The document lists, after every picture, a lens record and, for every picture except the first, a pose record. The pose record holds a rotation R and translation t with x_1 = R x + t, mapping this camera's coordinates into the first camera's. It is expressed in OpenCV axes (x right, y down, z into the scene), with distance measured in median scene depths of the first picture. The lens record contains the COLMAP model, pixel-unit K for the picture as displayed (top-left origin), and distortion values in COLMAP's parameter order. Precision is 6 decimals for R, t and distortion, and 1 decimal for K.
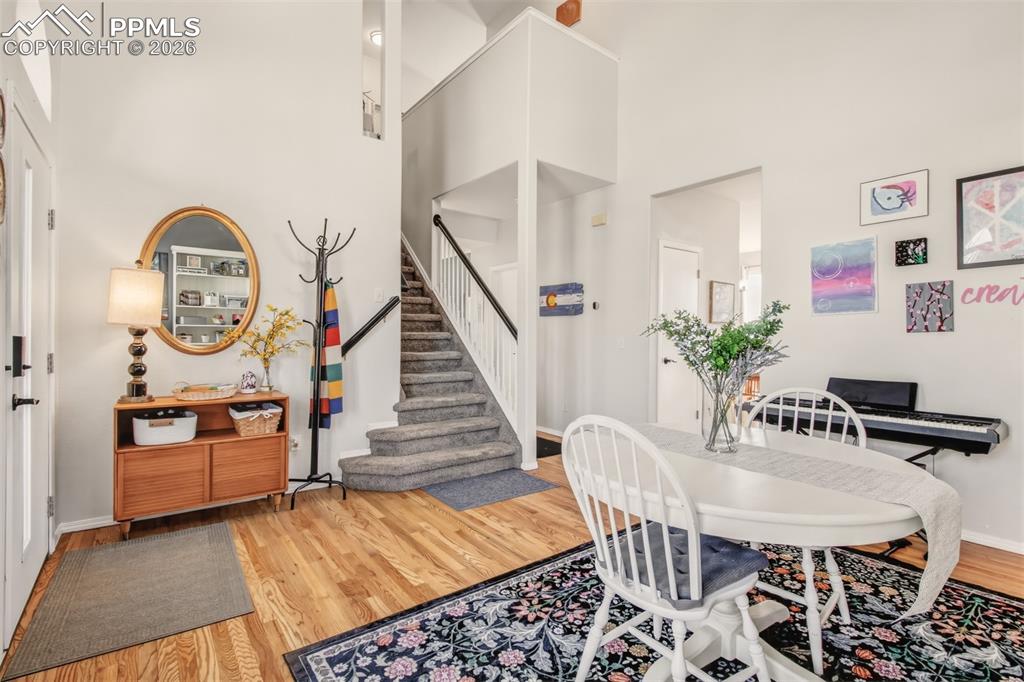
lens RADIAL K [[462.6, 0, 512.0], [0, 462.6, 341.0], [0, 0, 1]] dist [0.031681, -0.026206]
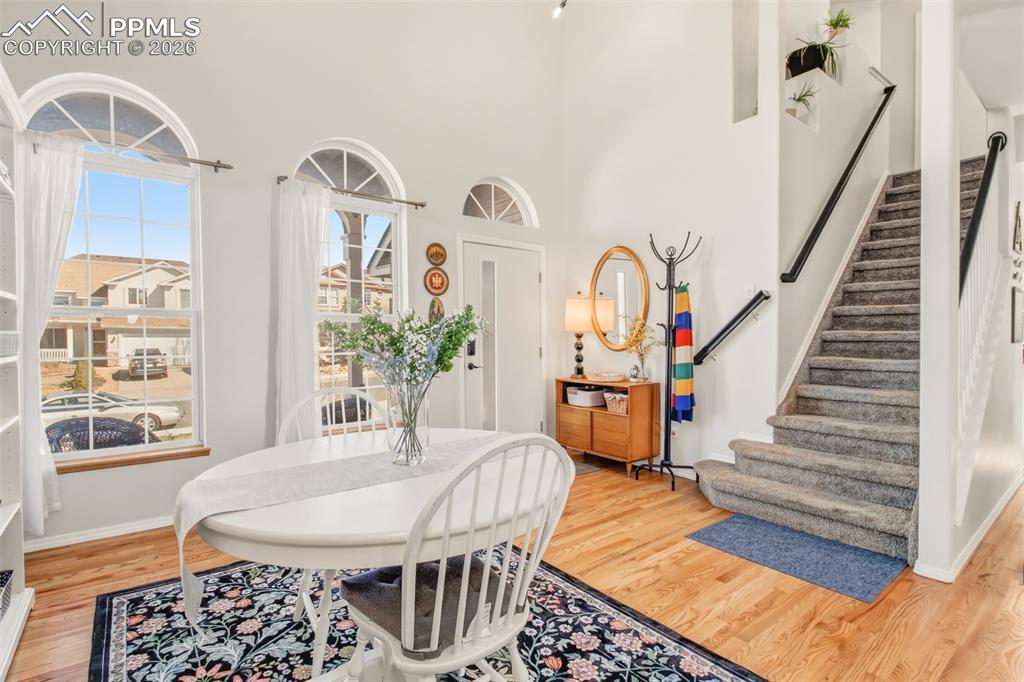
lens RADIAL K [[488.3, 0, 516.9], [0, 488.3, 329.4], [0, 0, 1]] dist [-0.012074, -0.000570]
pose [[0.021489, -0.018916, -0.999590, 0.902963], [-0.003081, 0.999815, -0.018986, -0.007433], [0.999764, 0.003488, 0.021427, 0.741853]]
